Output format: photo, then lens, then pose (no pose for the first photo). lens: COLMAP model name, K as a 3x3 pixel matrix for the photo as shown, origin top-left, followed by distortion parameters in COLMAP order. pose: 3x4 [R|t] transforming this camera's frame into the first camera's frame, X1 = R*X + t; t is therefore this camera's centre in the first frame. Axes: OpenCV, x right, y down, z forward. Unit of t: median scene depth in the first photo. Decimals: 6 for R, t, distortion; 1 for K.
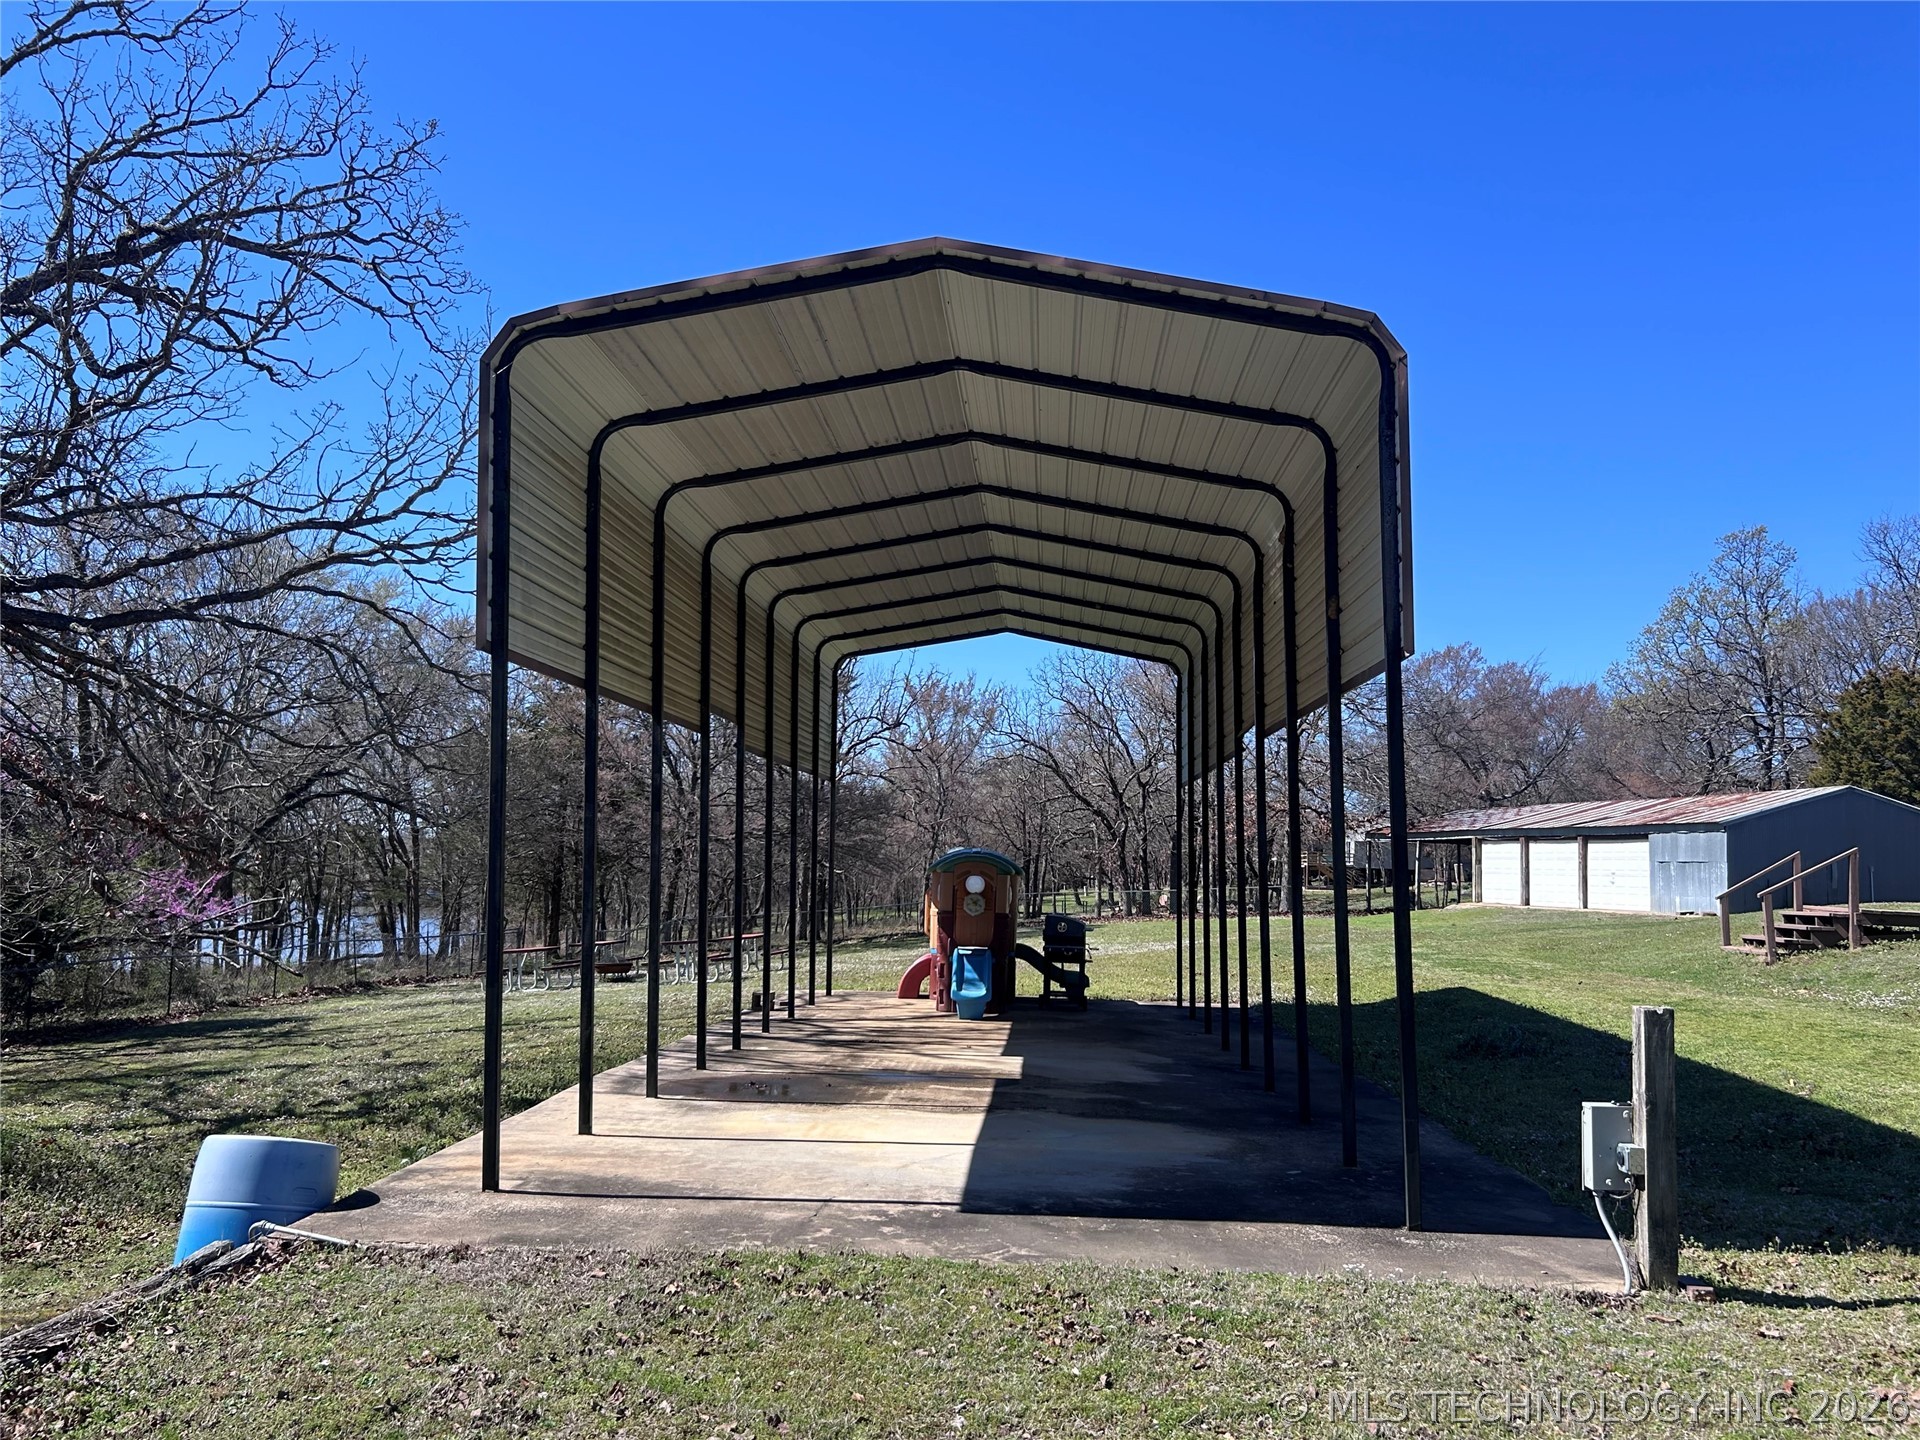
lens RADIAL K [[1571.5, 0, 960.0], [0, 1571.5, 720.0], [0, 0, 1]] dist [0.021960, 0.000537]
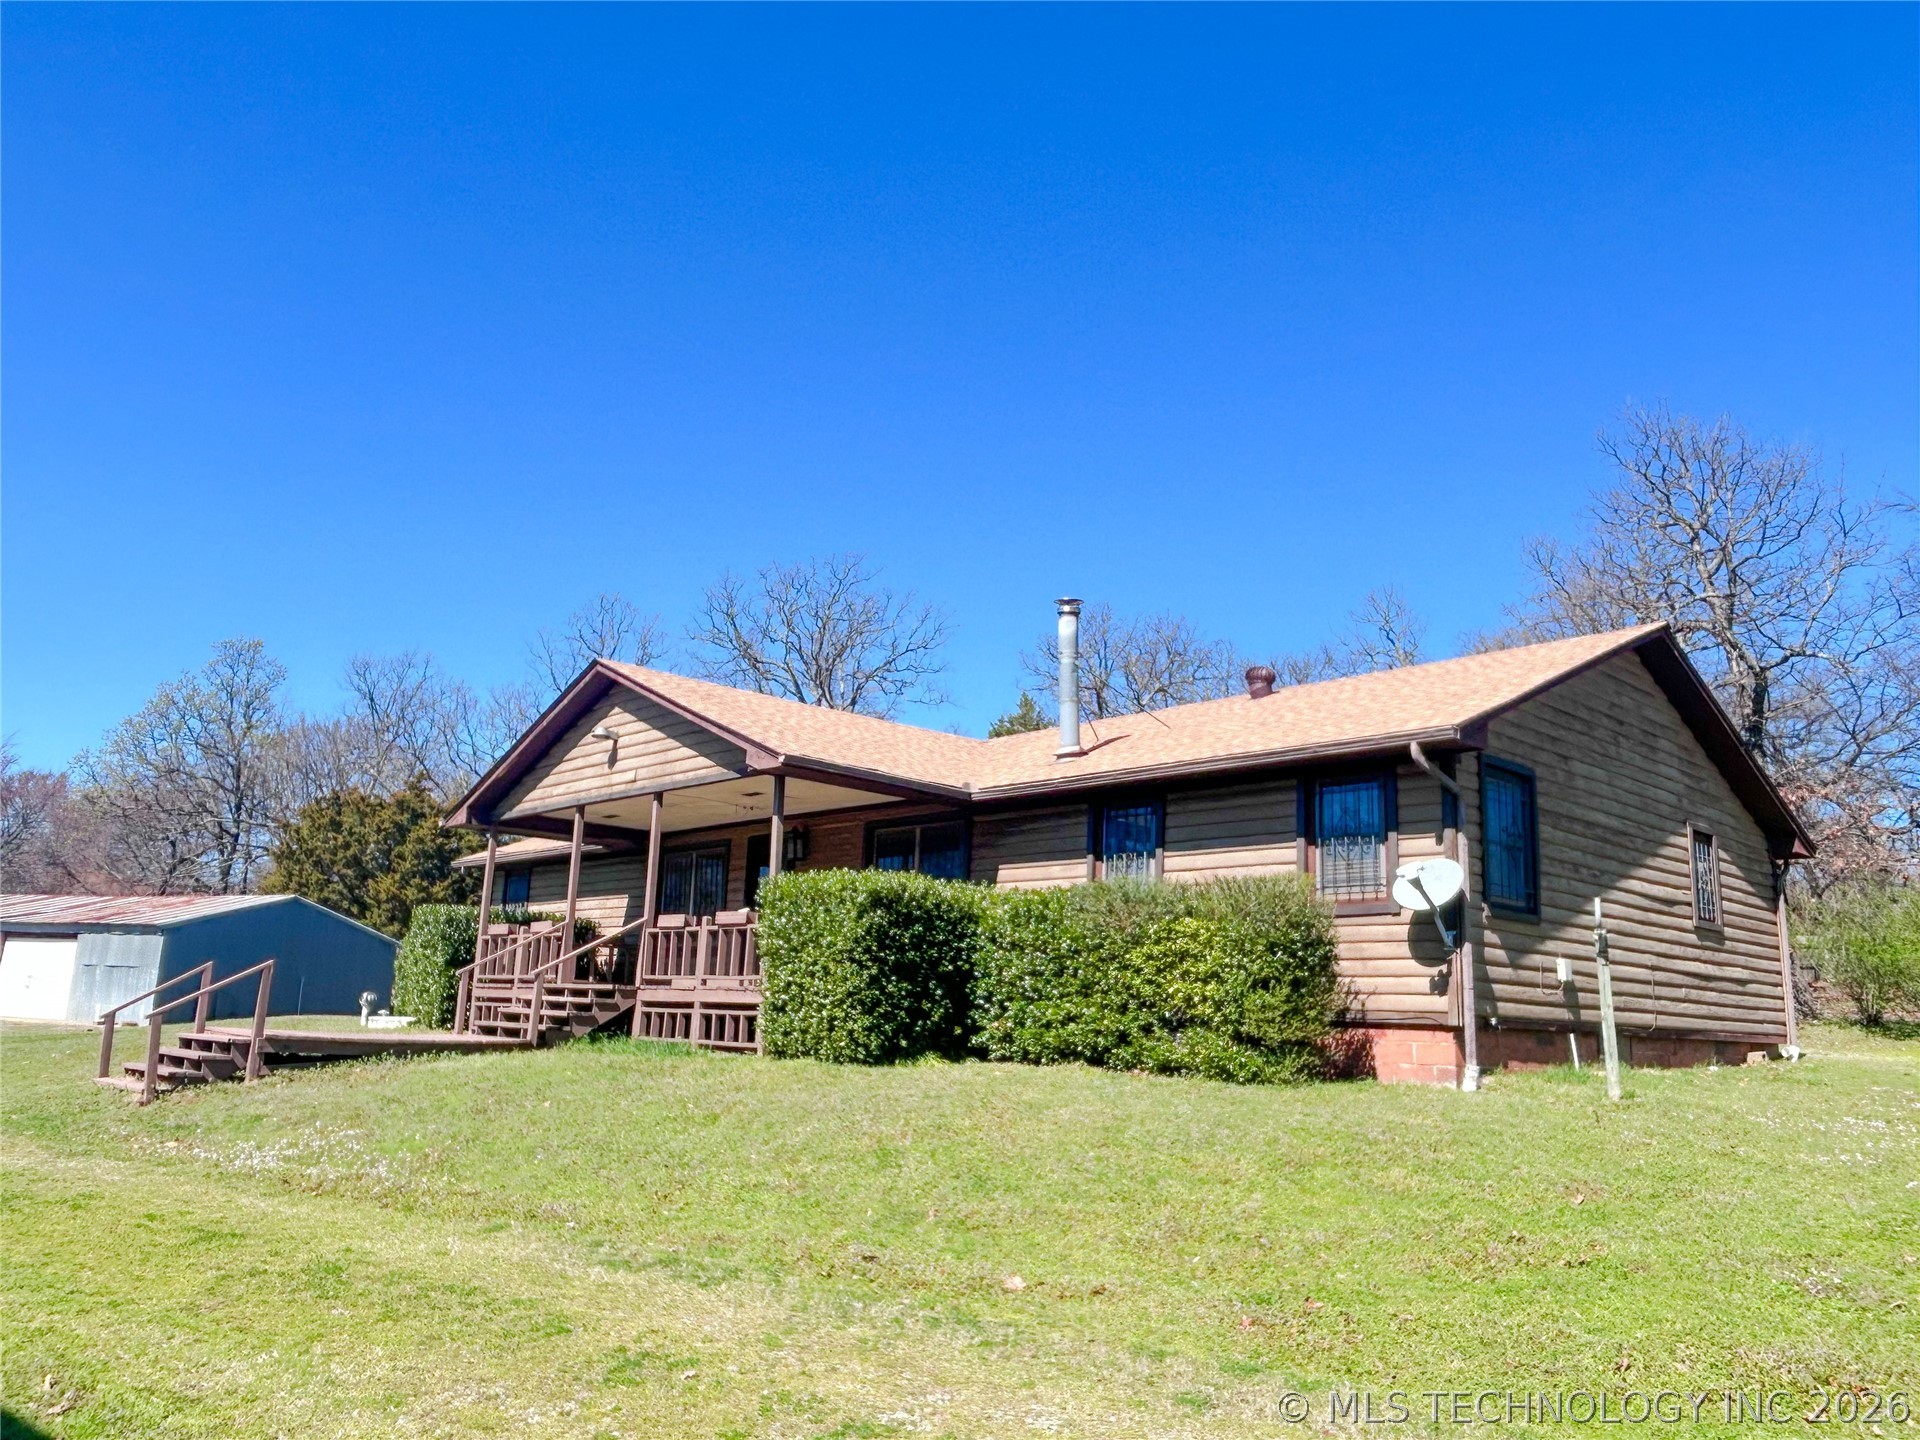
lens RADIAL K [[1415.3, 0, 958.5], [0, 1415.3, 725.8], [0, 0, 1]] dist [-0.003406, -0.005688]
pose [[0.586823, 0.164290, 0.792873, 0.065703], [-0.101925, 0.986399, -0.128954, 0.007030], [-0.803275, -0.005140, 0.595586, 0.103935]]
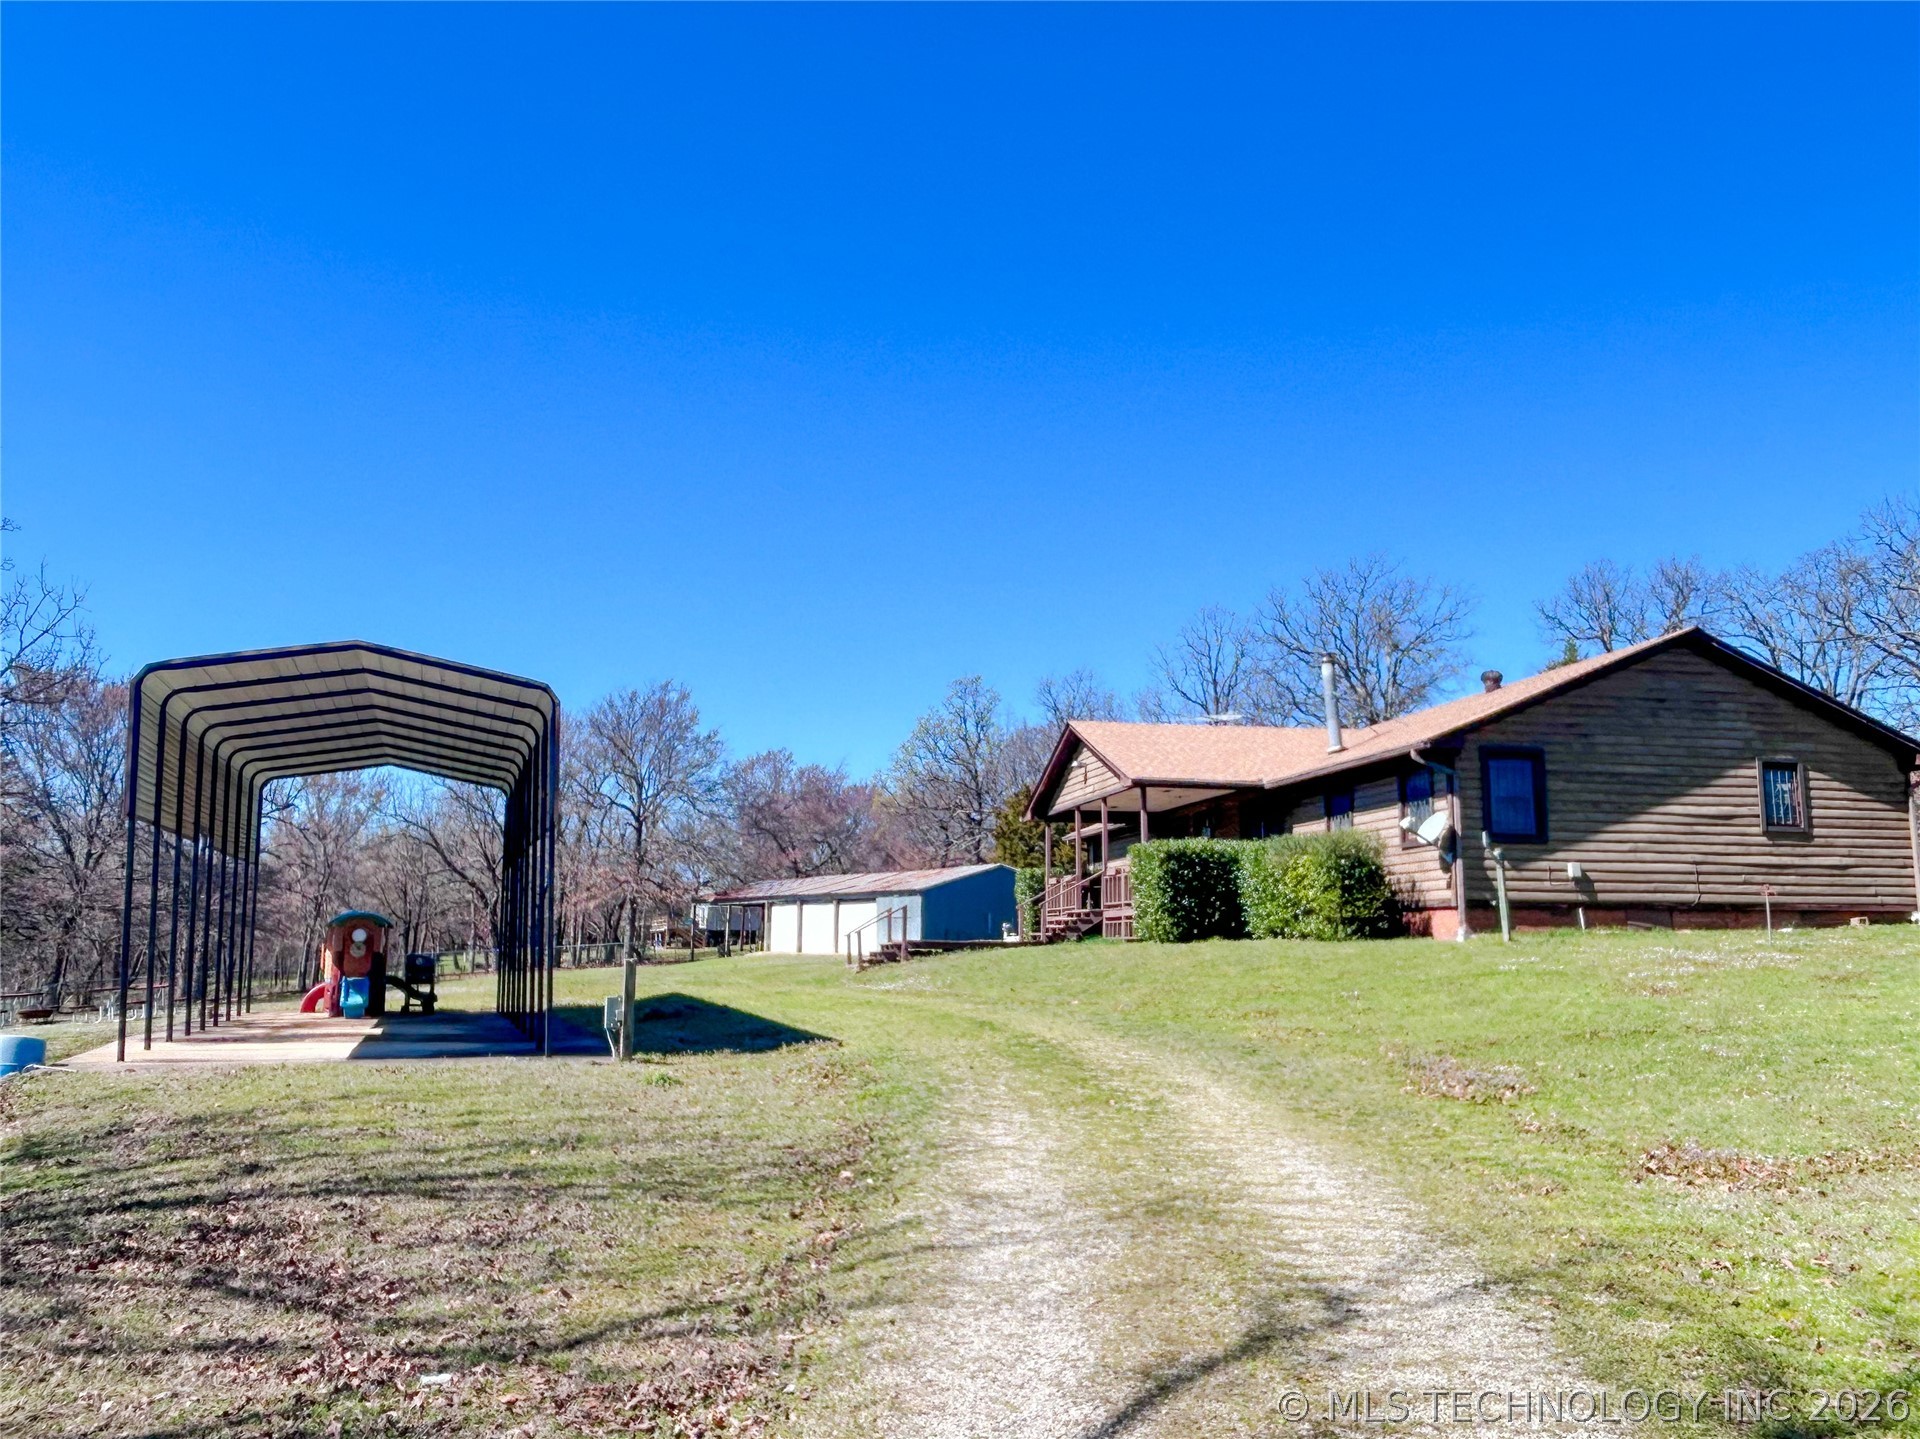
lens RADIAL K [[1431.5, 0, 957.9], [0, 1431.5, 699.4], [0, 0, 1]] dist [0.000364, 0.000631]
pose [[0.919548, 0.045385, 0.390348, -0.003485], [-0.018749, 0.997244, -0.071779, -0.013240], [-0.392530, 0.058686, 0.917865, -0.200037]]
